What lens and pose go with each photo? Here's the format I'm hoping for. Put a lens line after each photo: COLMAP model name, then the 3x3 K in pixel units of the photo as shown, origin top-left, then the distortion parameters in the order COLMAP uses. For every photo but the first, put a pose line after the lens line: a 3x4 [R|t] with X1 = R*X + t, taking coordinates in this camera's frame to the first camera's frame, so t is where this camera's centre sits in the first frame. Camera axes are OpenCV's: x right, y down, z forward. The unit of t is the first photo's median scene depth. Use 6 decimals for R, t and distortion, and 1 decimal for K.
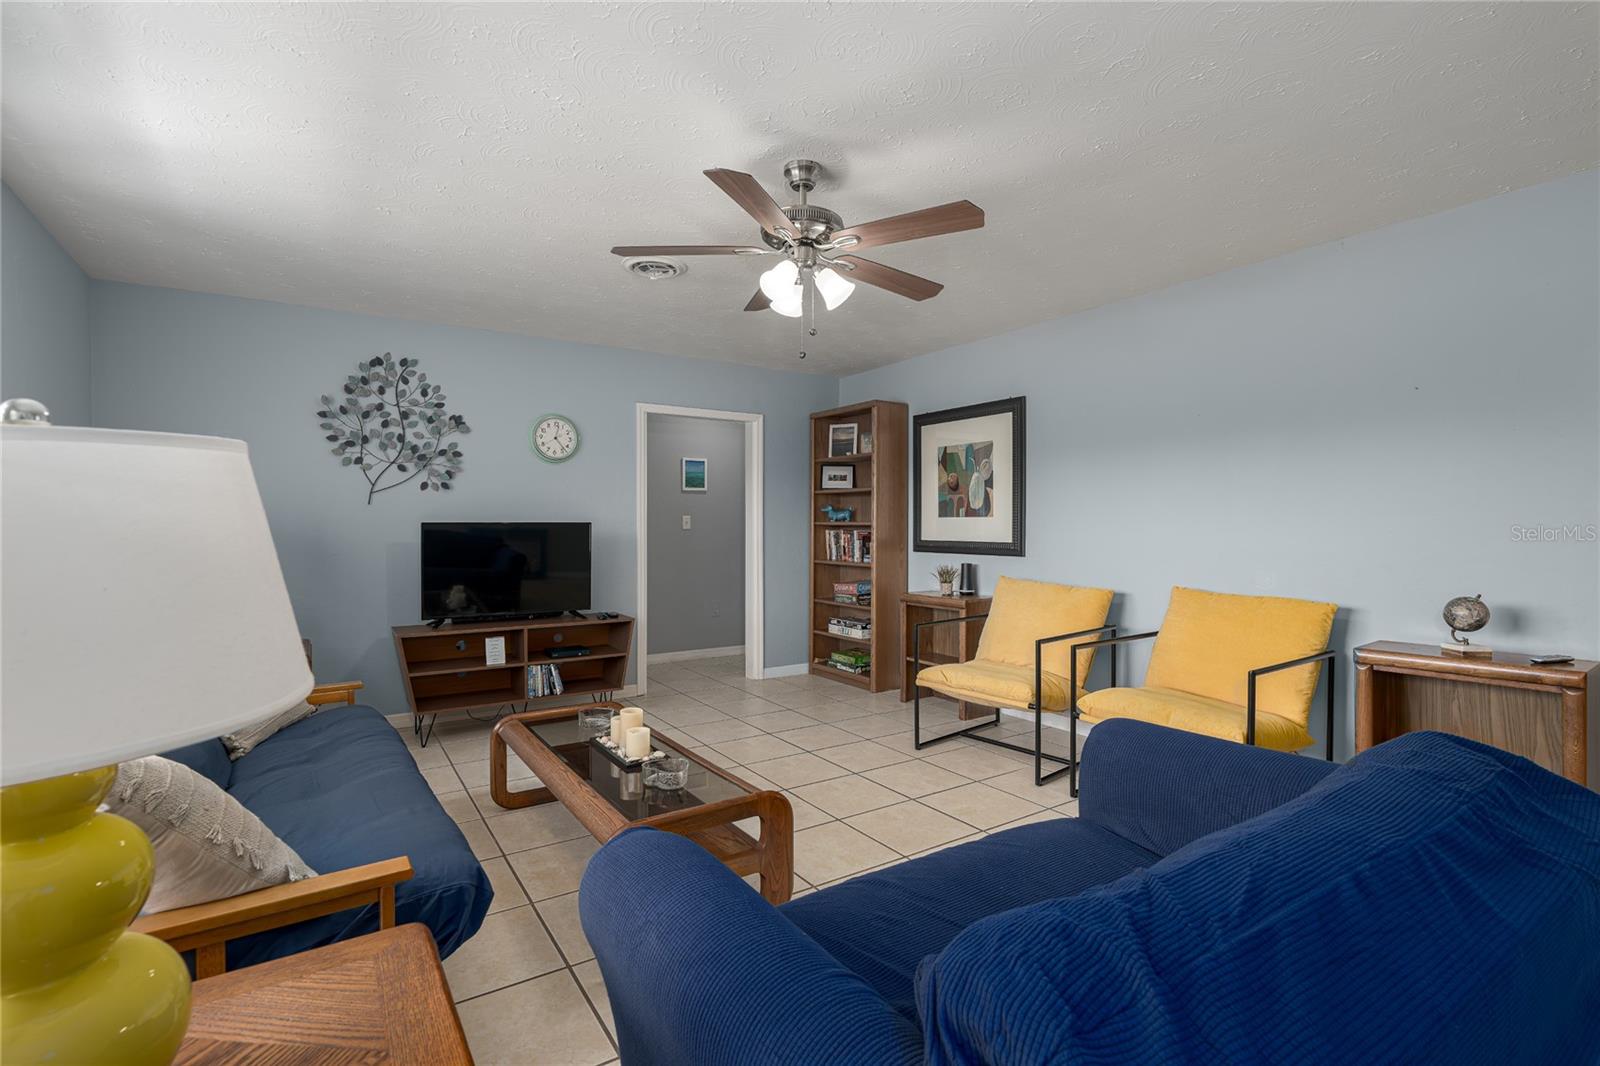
lens RADIAL K [[728.9, 0, 798.9], [0, 728.9, 529.3], [0, 0, 1]] dist [-0.003073, -0.000053]
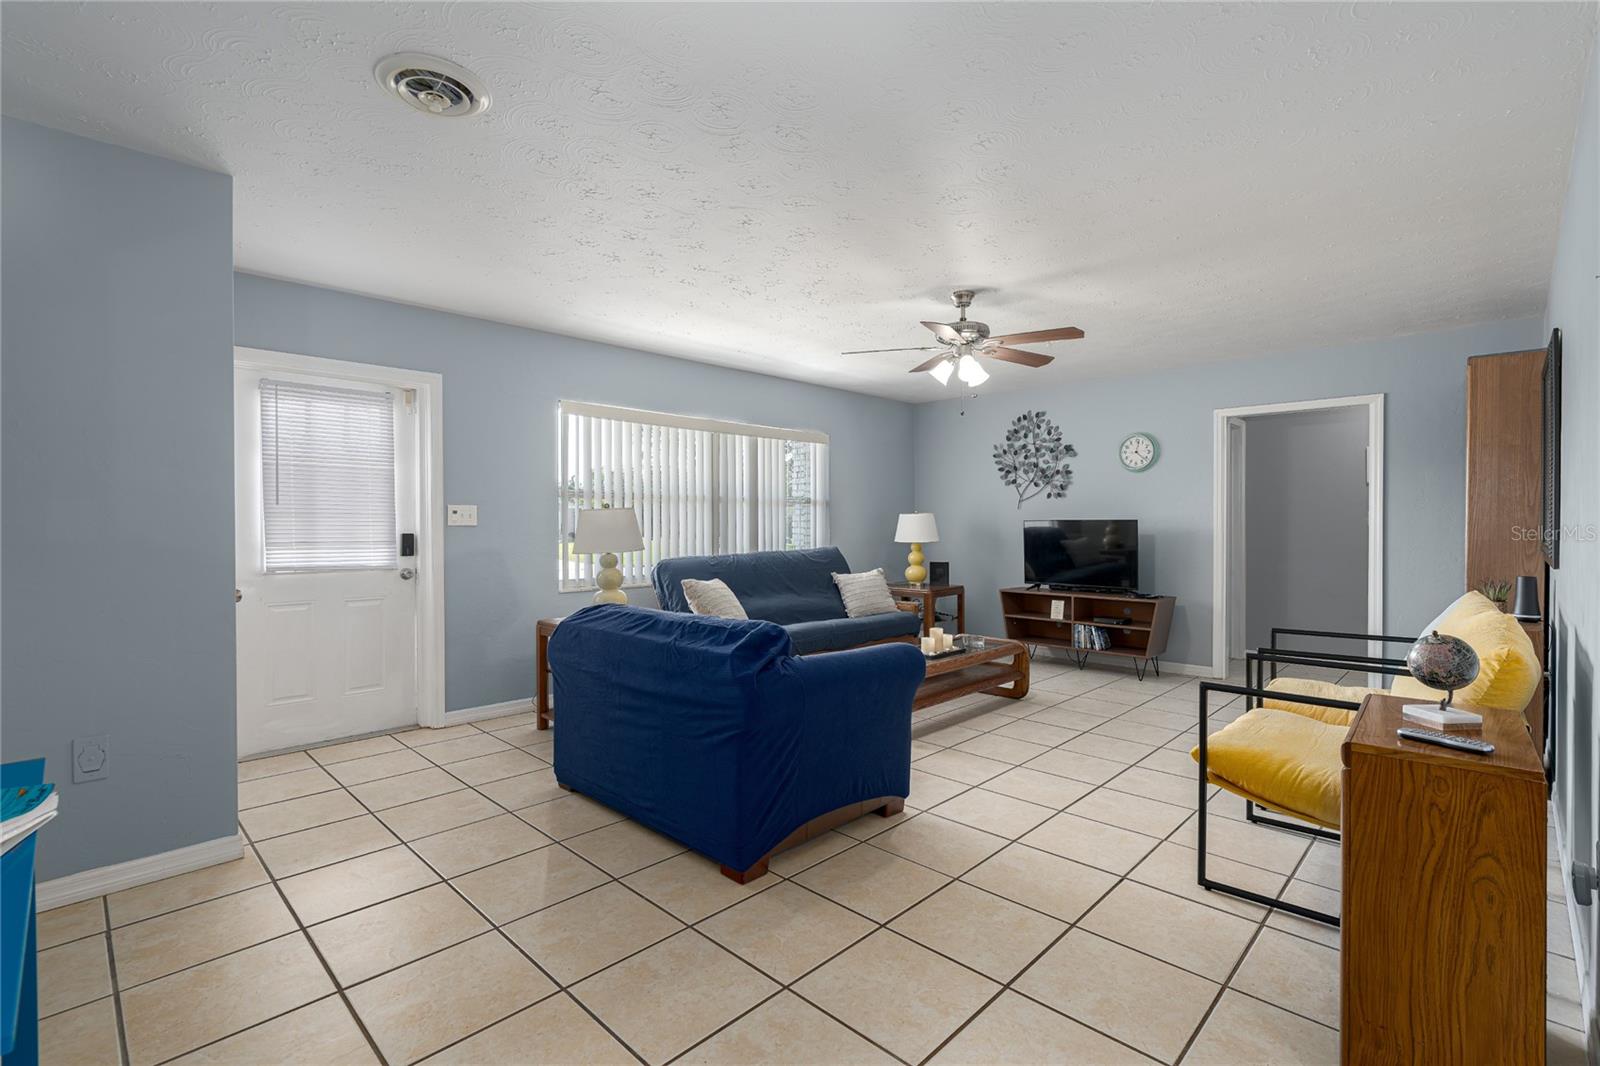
lens RADIAL K [[728.9, 0, 800.7], [0, 728.9, 534.7], [0, 0, 1]] dist [-0.003073, -0.000053]
pose [[0.209964, 0.019410, -0.977517, 0.847108], [-0.002490, 0.999810, 0.019318, -0.007239], [0.977706, -0.001622, 0.209972, 0.195522]]
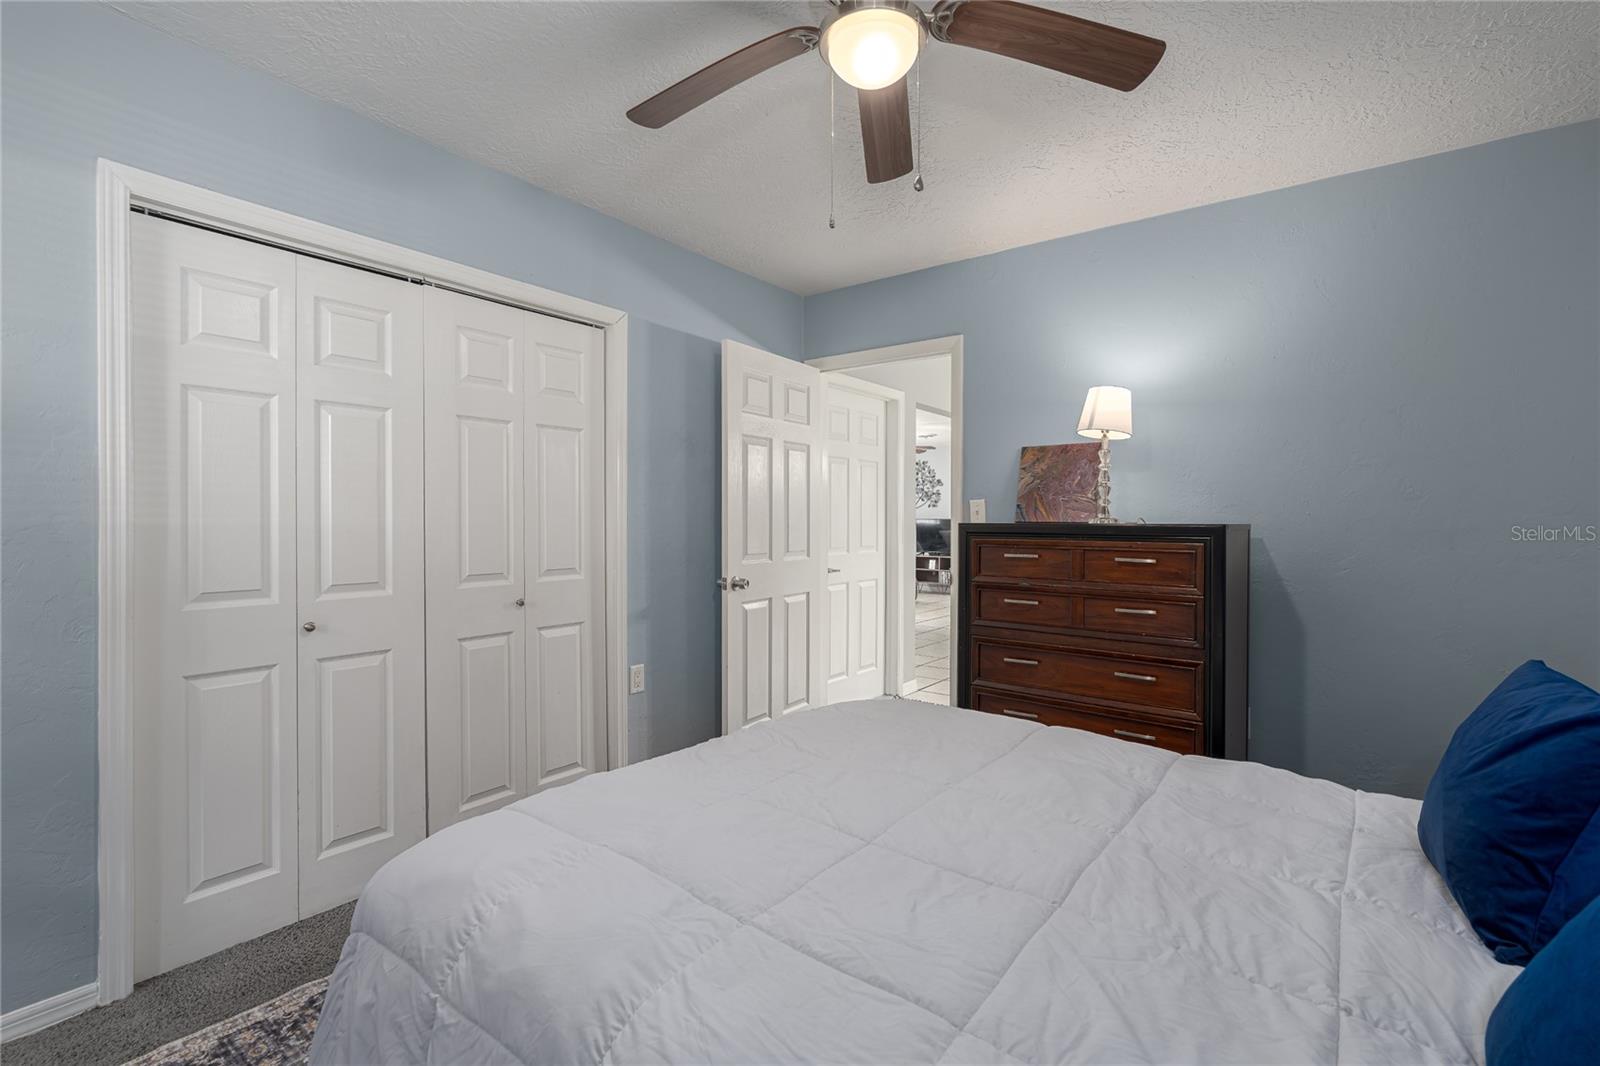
lens RADIAL K [[728.9, 0, 801.4], [0, 728.9, 527.9], [0, 0, 1]] dist [-0.003073, -0.000053]
pose [[0.330326, 0.014909, -0.943749, 2.003724], [-0.009036, 0.999879, 0.012633, -0.005943], [0.943824, 0.004354, 0.330421, -0.397643]]
